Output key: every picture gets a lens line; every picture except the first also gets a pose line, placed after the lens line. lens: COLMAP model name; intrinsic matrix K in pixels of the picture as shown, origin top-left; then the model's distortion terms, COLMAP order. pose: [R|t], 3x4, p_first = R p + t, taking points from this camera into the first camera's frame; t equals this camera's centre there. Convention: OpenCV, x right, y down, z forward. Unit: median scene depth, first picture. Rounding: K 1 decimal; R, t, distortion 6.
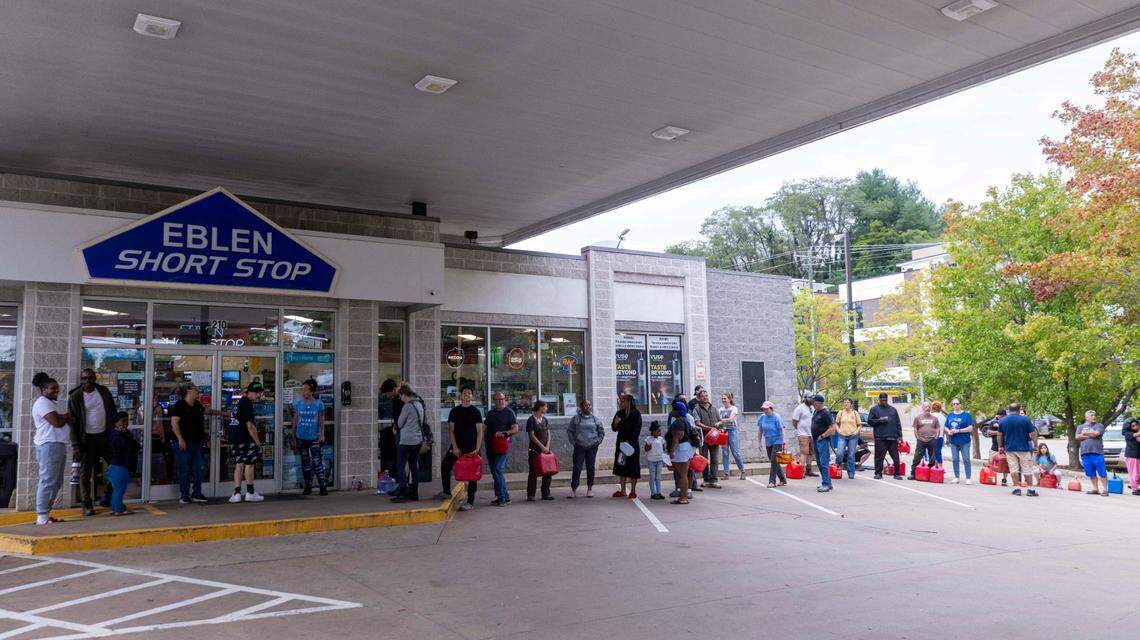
lens RADIAL K [[890.9, 0, 569.6], [0, 890.9, 319.3], [0, 0, 1]] dist [0.009297, 0.001130]
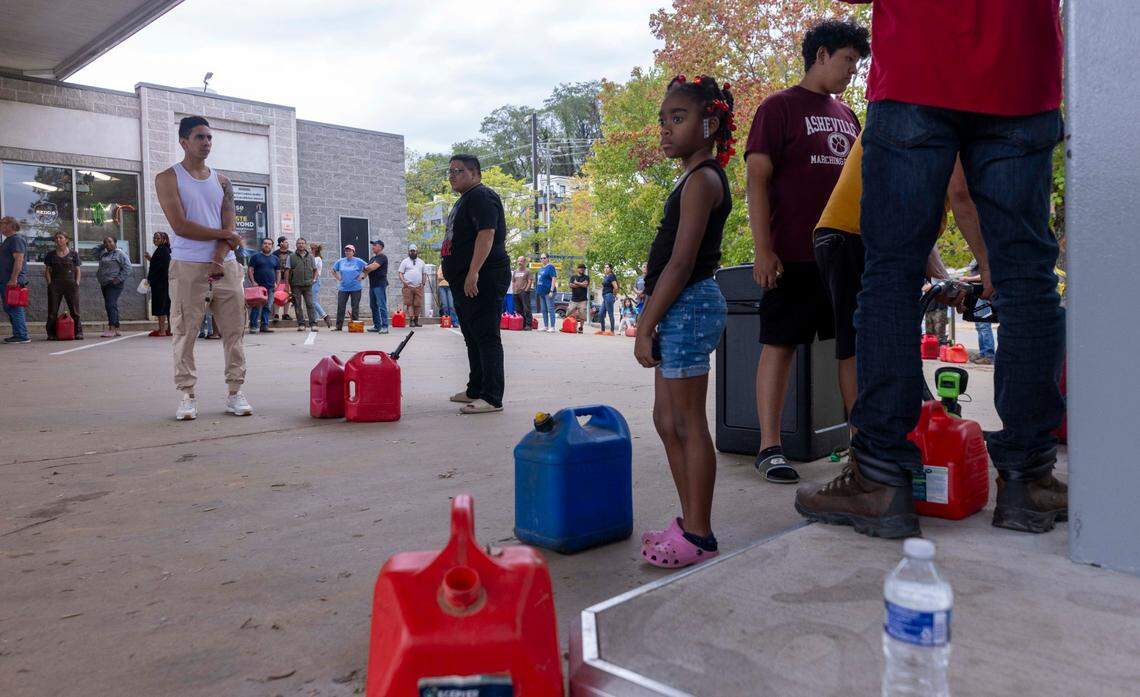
lens RADIAL K [[846.3, 0, 569.9], [0, 846.3, 347.7], [0, 0, 1]] dist [0.015524, 0.003690]
pose [[0.970438, -0.020432, 0.240484, 0.220385], [-0.016418, 0.988514, 0.150237, 0.046925], [-0.240791, -0.149744, 0.958956, 0.003010]]
